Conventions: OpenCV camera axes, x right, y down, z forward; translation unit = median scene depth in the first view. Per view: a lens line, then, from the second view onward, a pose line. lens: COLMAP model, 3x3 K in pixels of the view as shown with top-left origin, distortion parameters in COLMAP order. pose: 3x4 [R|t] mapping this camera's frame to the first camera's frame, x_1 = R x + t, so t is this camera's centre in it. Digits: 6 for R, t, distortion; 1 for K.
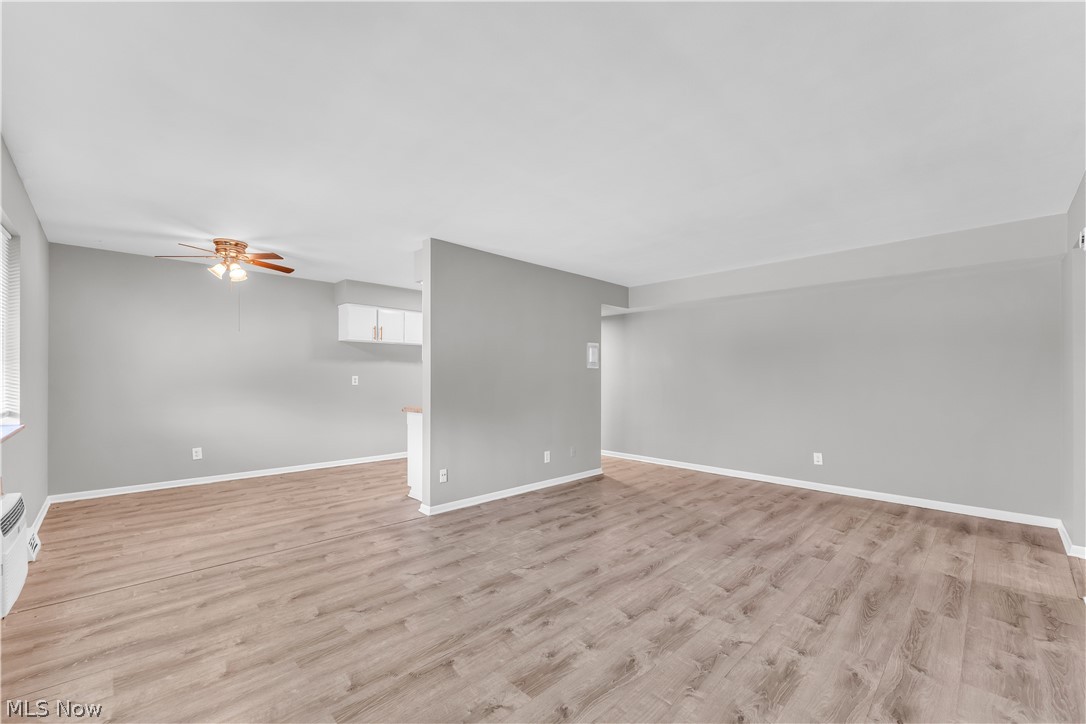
lens RADIAL K [[434.3, 0, 535.8], [0, 434.3, 378.9], [0, 0, 1]] dist [-0.014495, 0.000577]
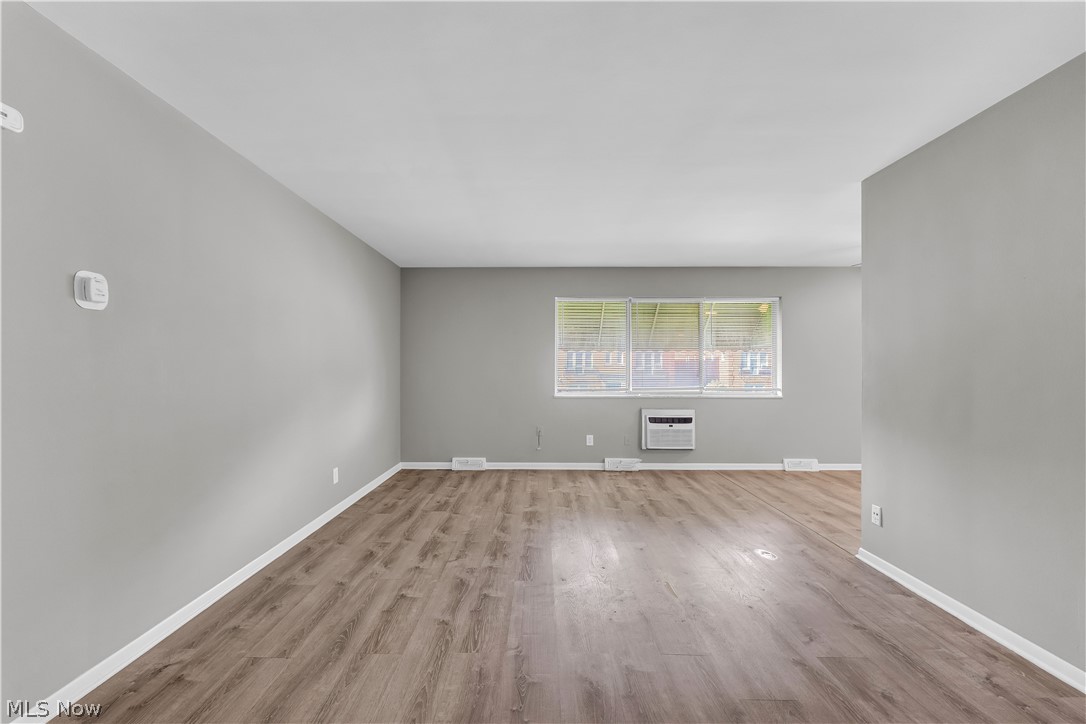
lens RADIAL K [[434.3, 0, 521.4], [0, 434.3, 366.3], [0, 0, 1]] dist [-0.014495, 0.000577]
pose [[-0.717016, -0.006282, -0.697029, 0.949384], [-0.007708, 0.999970, -0.001083, -0.009524], [0.697014, 0.004596, -0.717042, 1.563614]]
